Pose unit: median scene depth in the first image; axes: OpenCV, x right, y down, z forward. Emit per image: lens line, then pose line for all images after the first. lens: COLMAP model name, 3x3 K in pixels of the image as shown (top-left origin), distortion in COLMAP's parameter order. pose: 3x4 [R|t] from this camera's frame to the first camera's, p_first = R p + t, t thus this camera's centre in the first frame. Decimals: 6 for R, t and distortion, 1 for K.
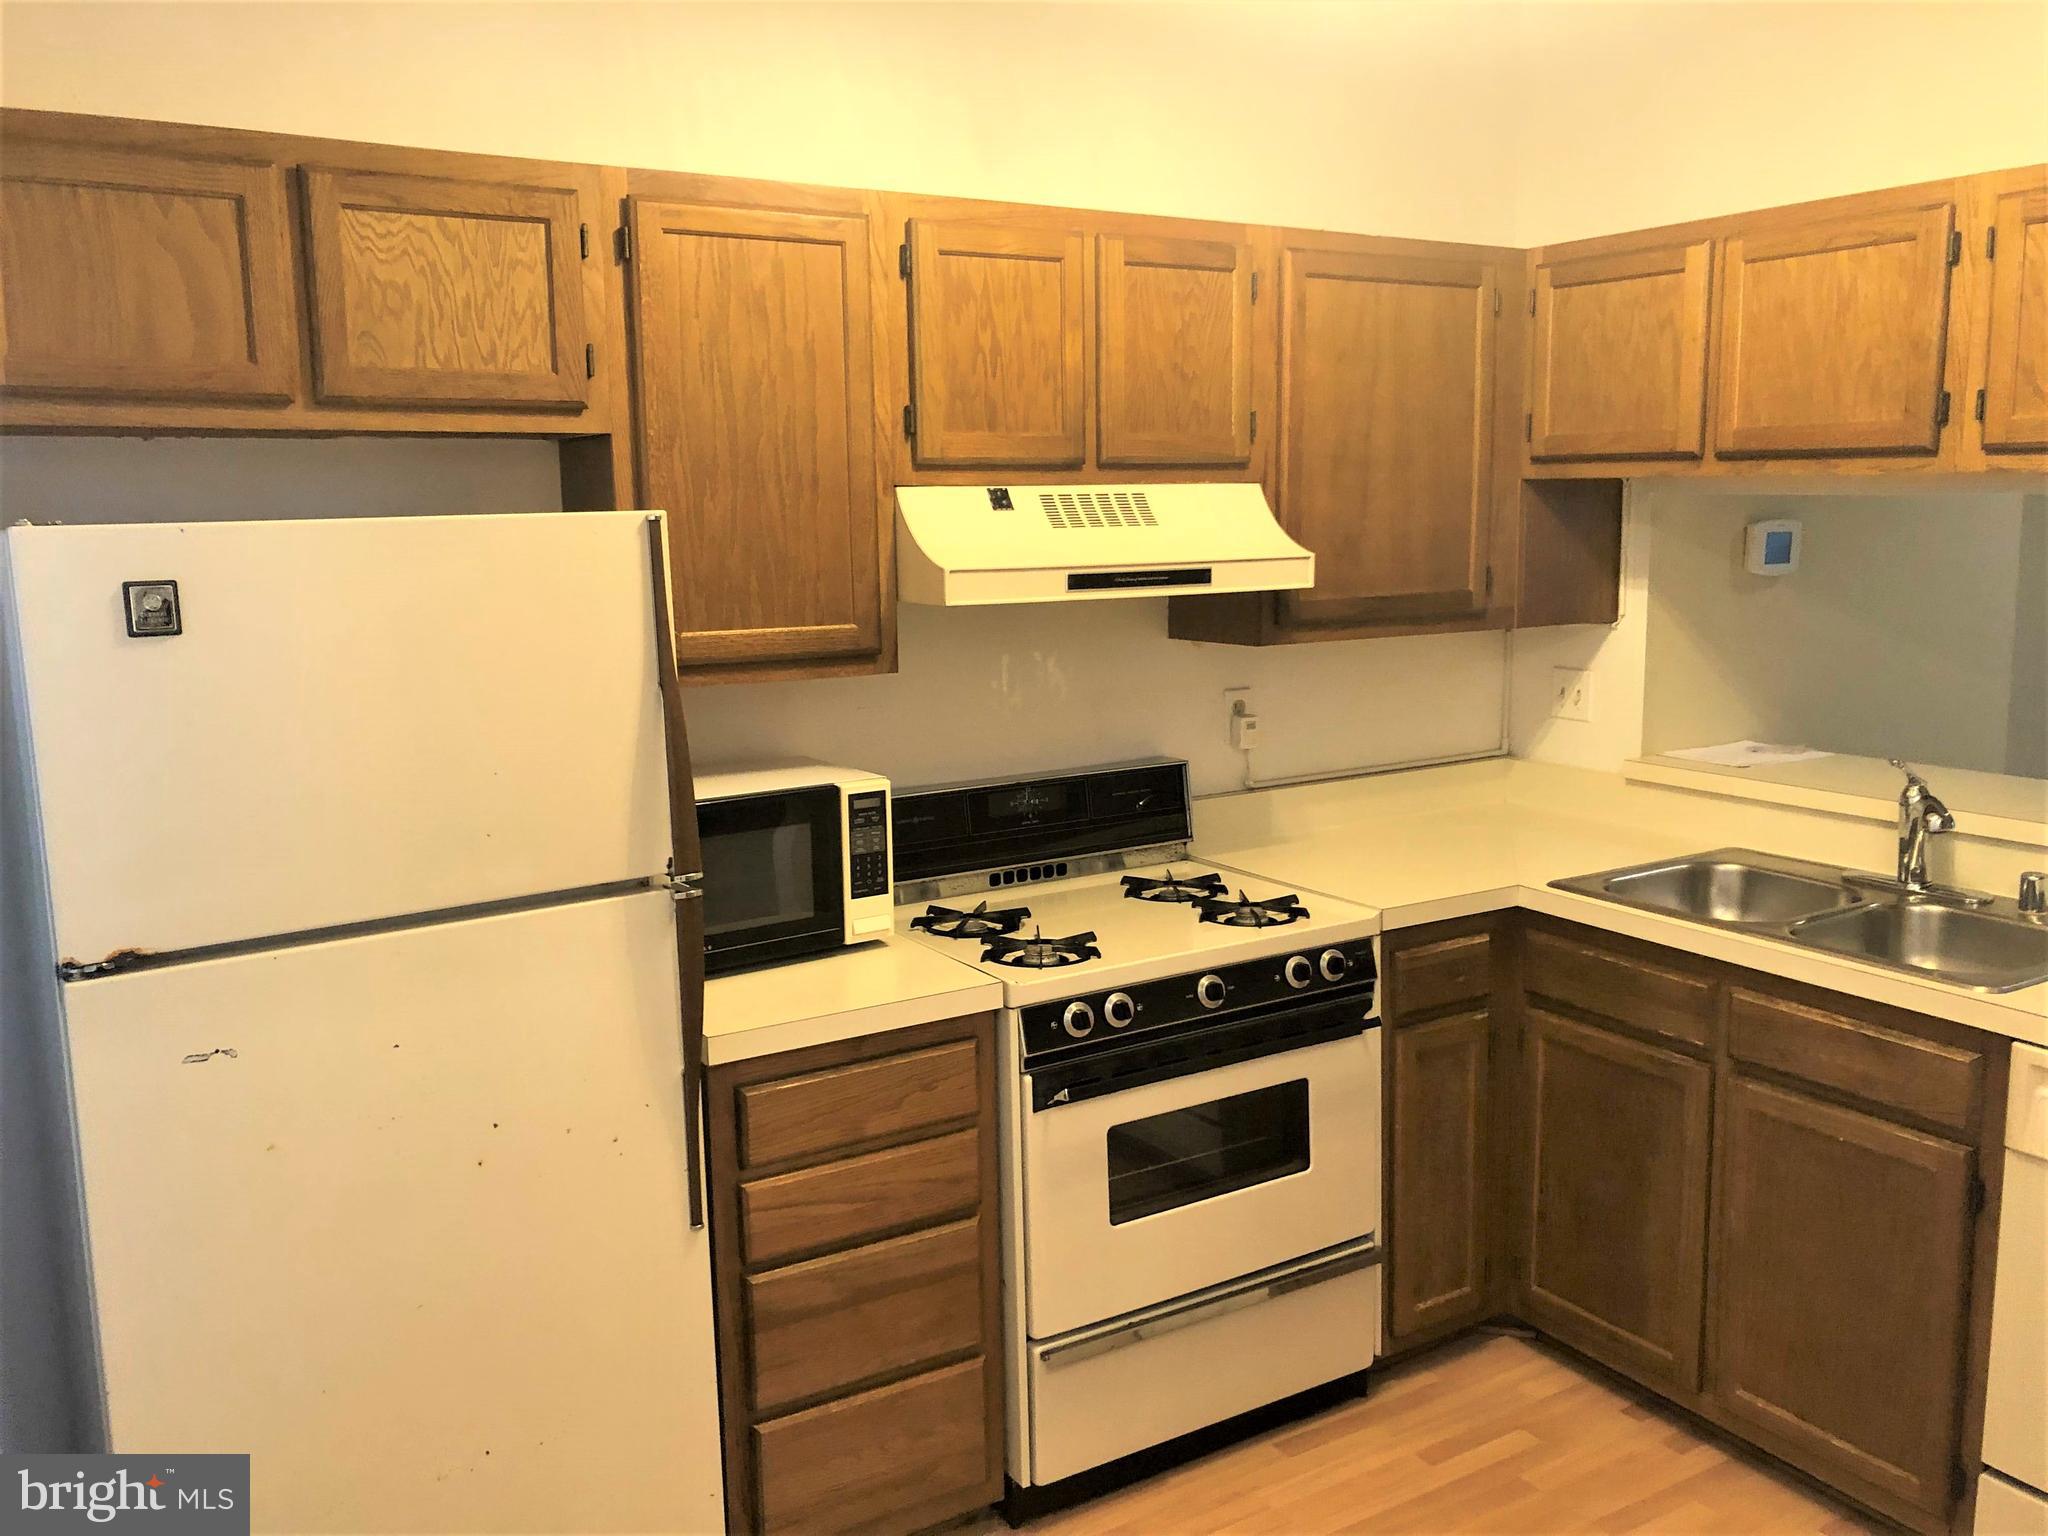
lens RADIAL K [[1688.3, 0, 1015.5], [0, 1688.3, 755.9], [0, 0, 1]] dist [0.012435, -0.010772]
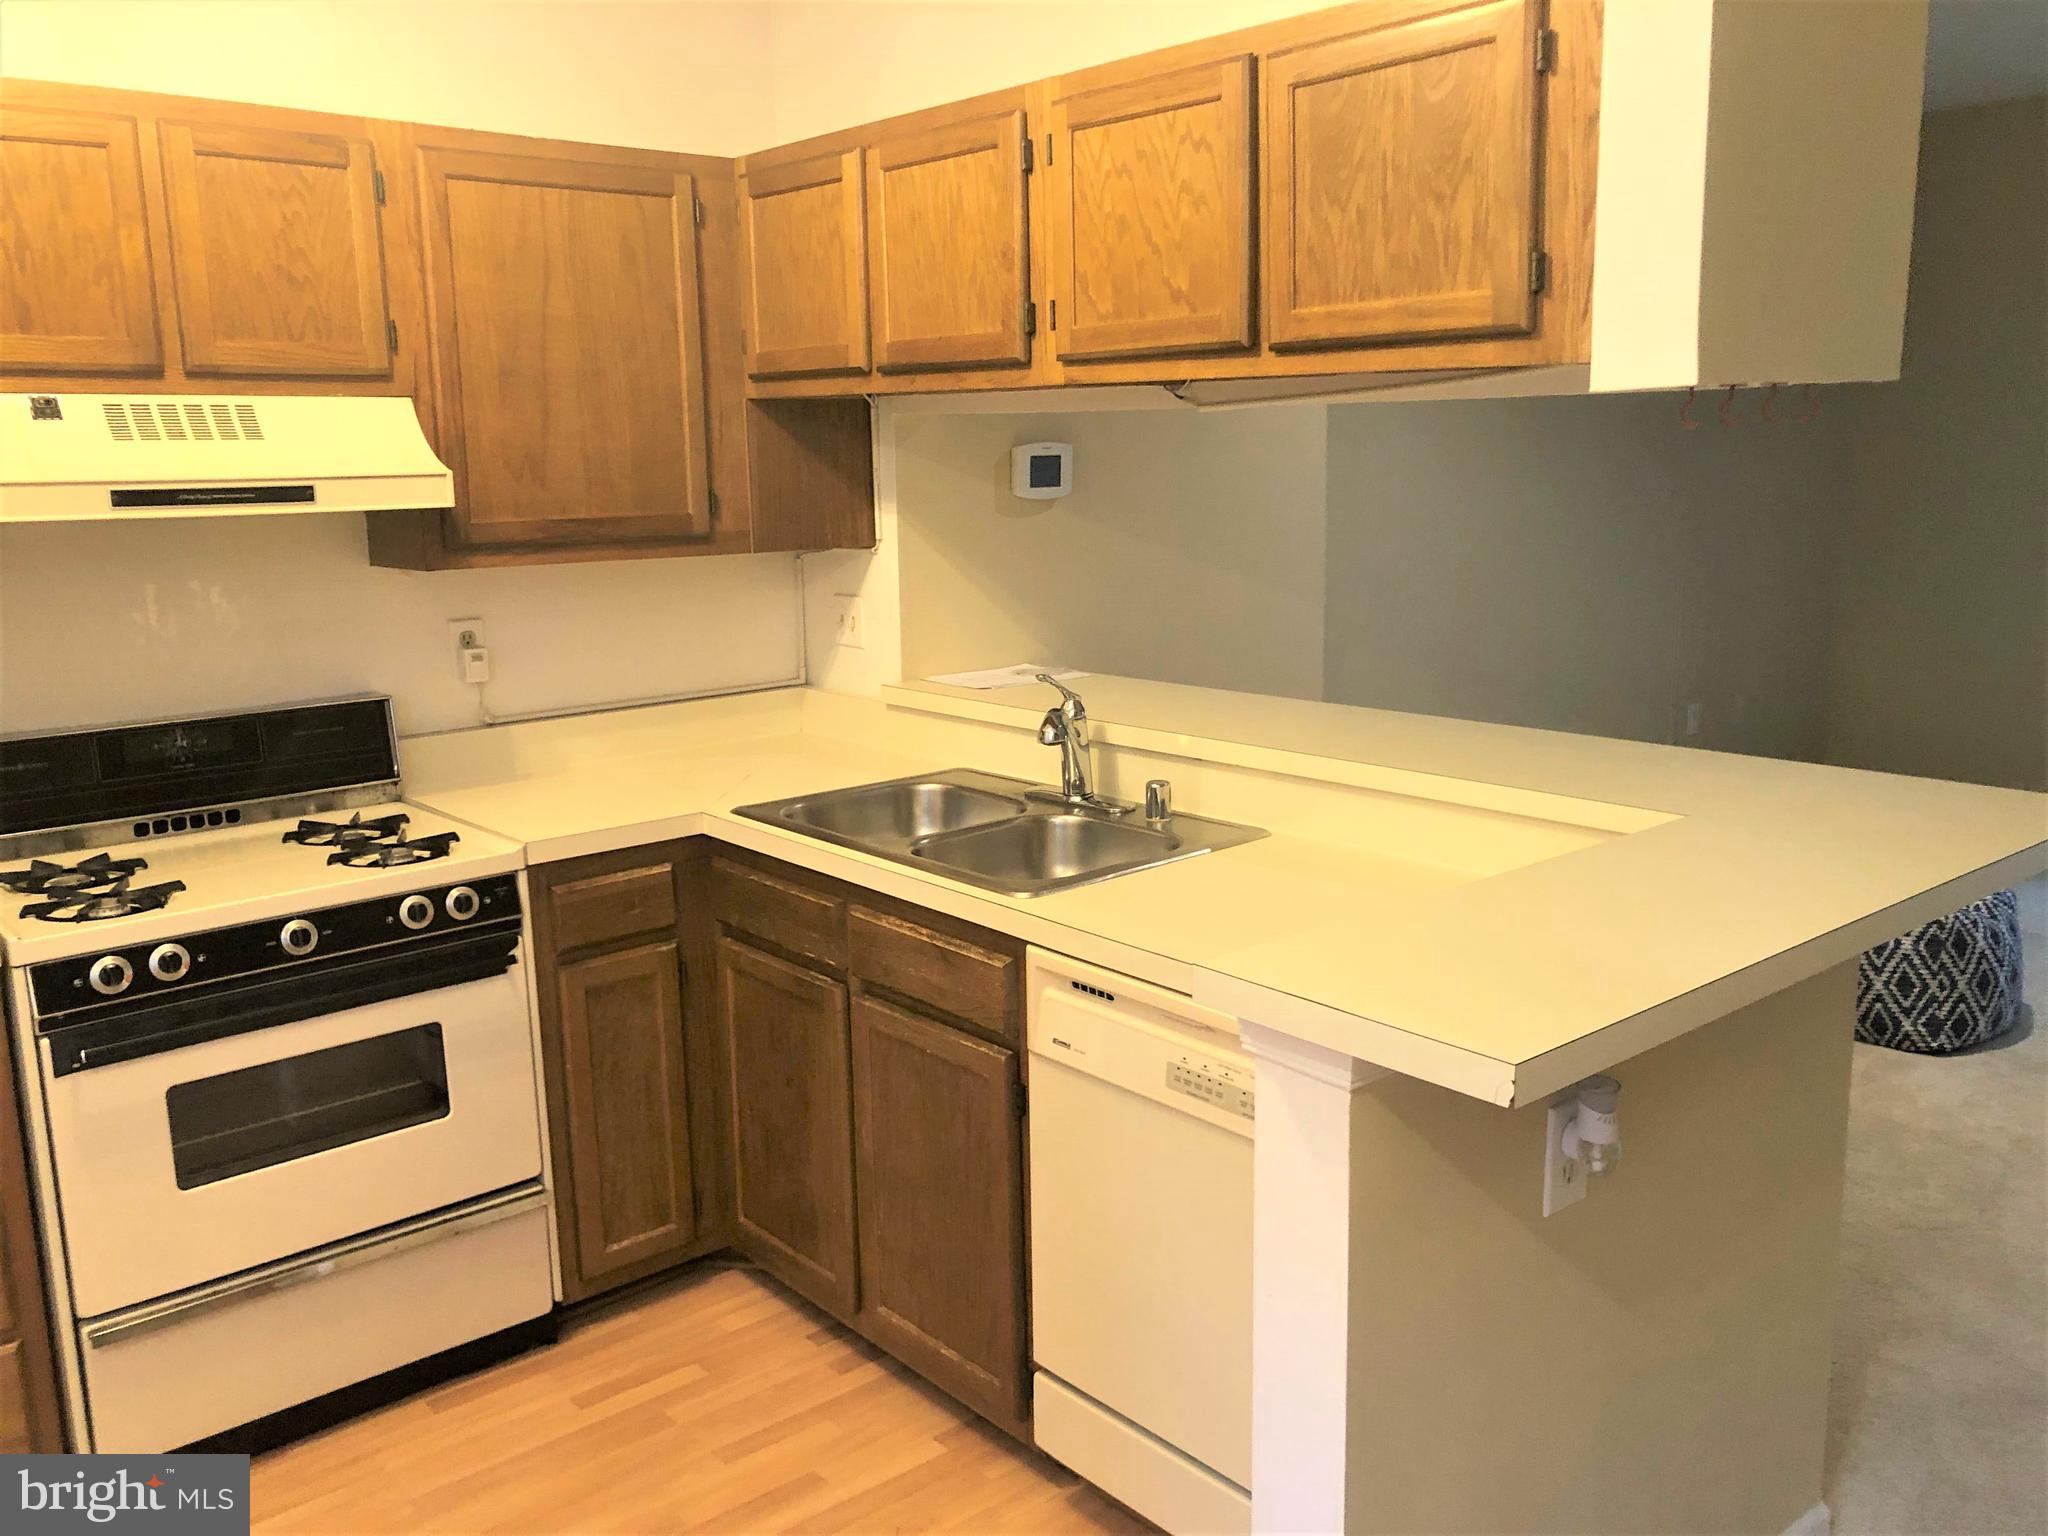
lens RADIAL K [[1688.3, 0, 1006.7], [0, 1688.3, 765.5], [0, 0, 1]] dist [0.012435, -0.010772]
pose [[0.985836, -0.033082, 0.164420, 0.326751], [0.027559, 0.998980, 0.035759, 0.019959], [-0.165435, -0.030722, 0.985742, 0.009599]]
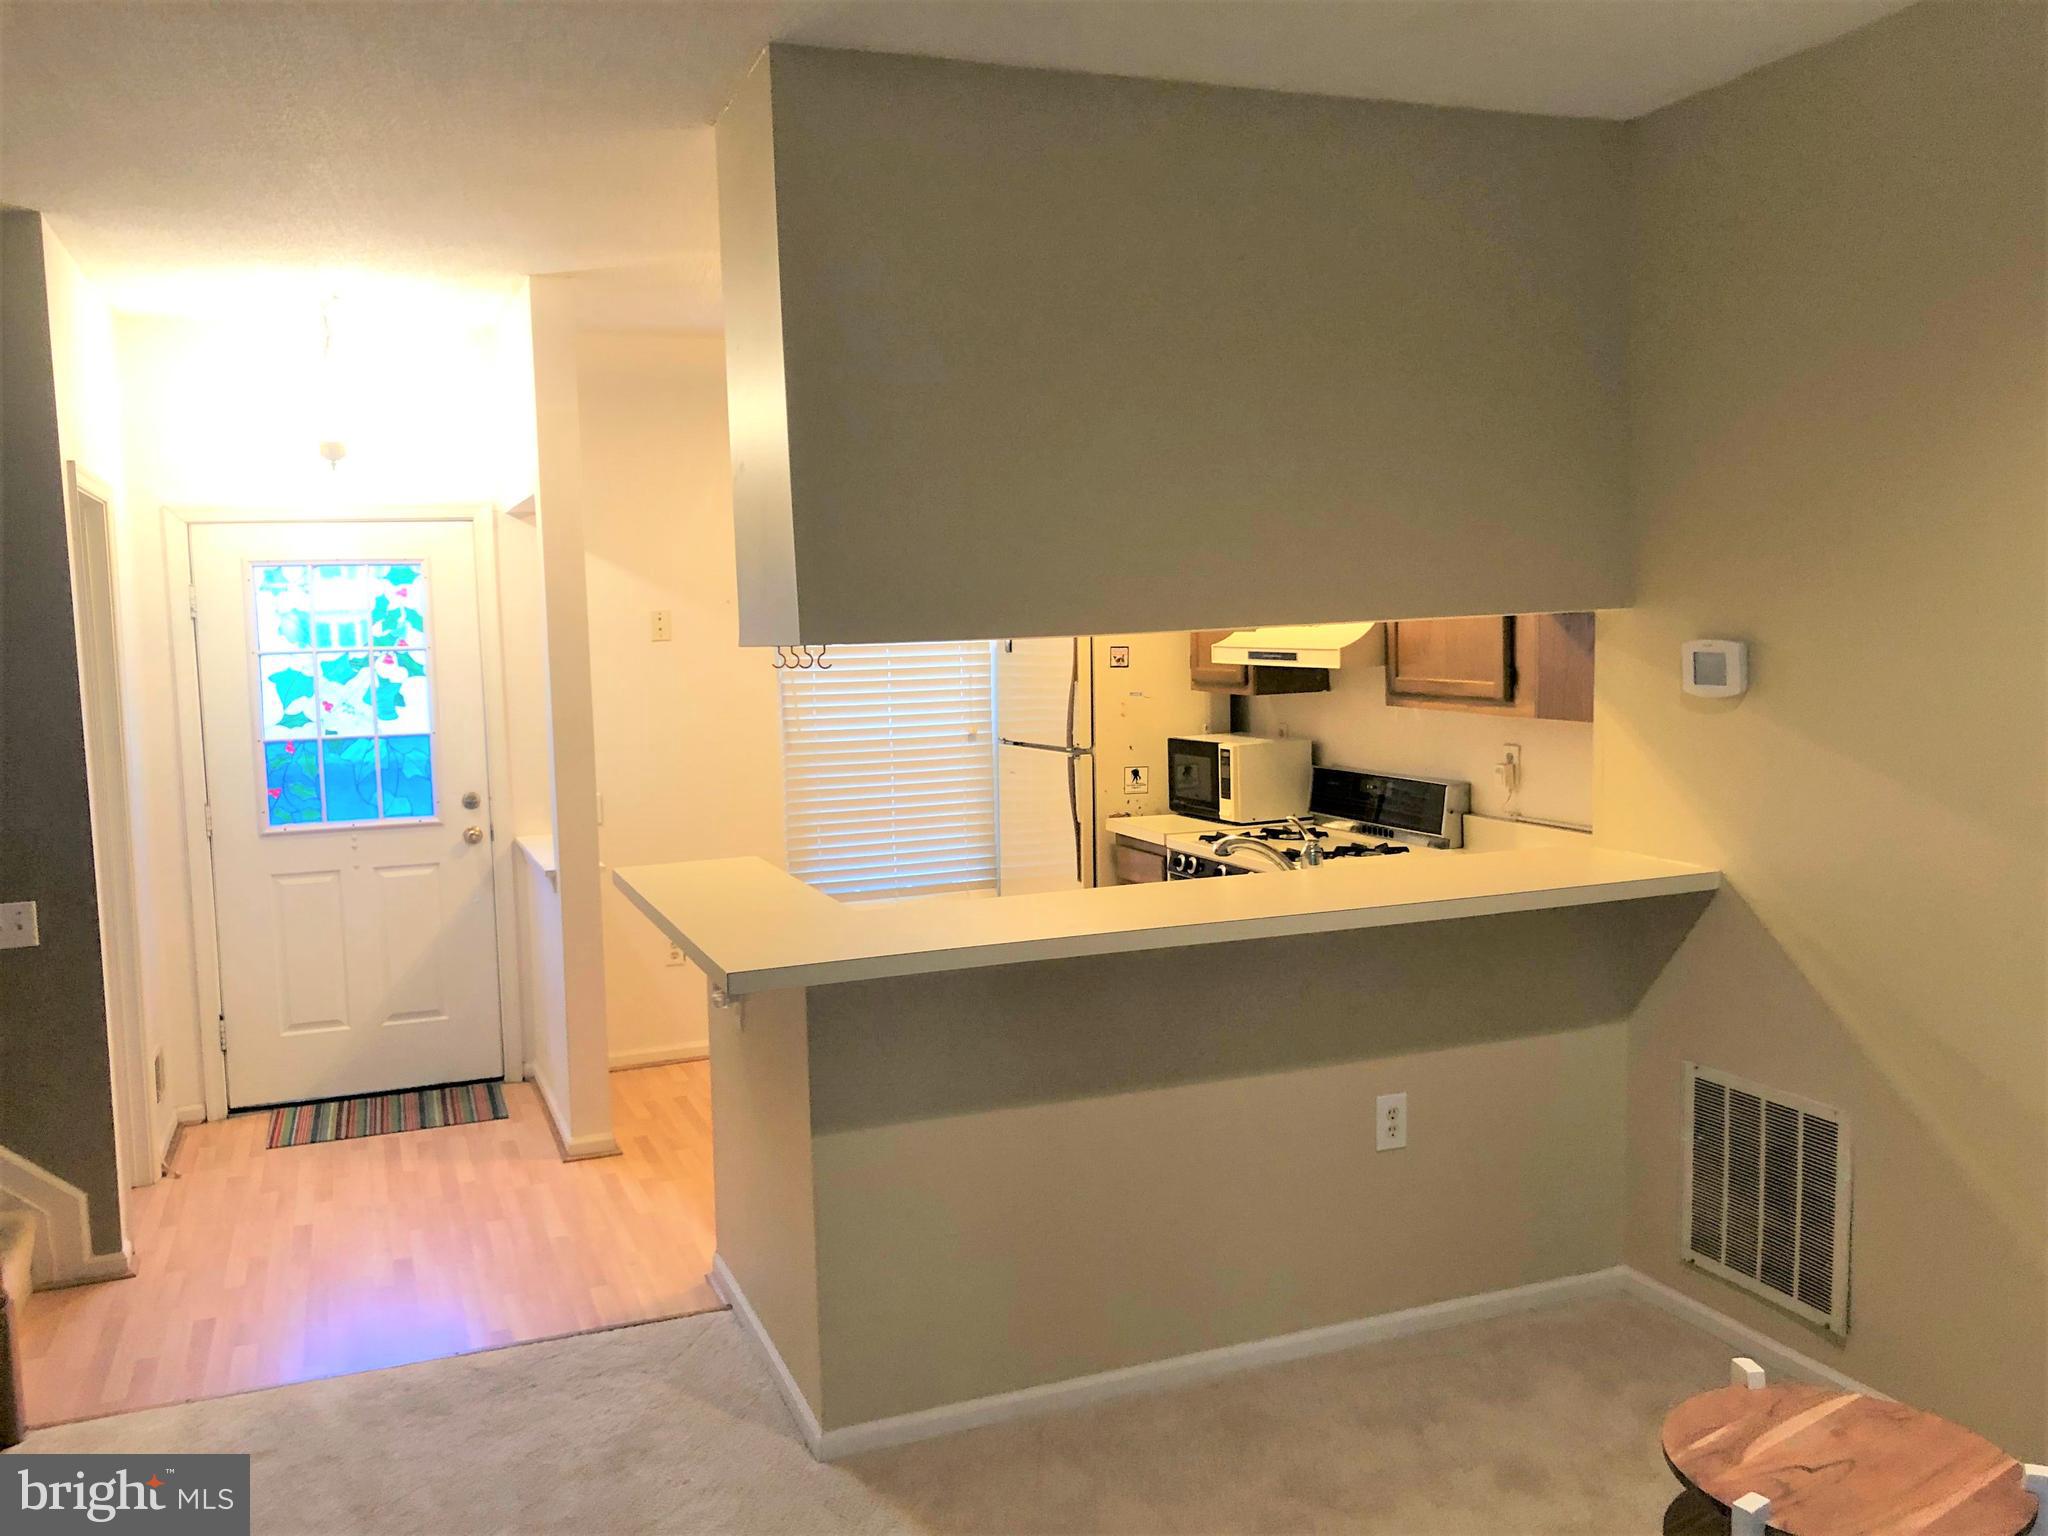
lens RADIAL K [[1688.3, 0, 1025.9], [0, 1688.3, 772.8], [0, 0, 1]] dist [0.012435, -0.010772]
pose [[-0.186548, 0.105694, -0.976744, 1.895063], [-0.132345, 0.982431, 0.131586, -0.179583], [0.973491, 0.153815, -0.169283, 1.018112]]
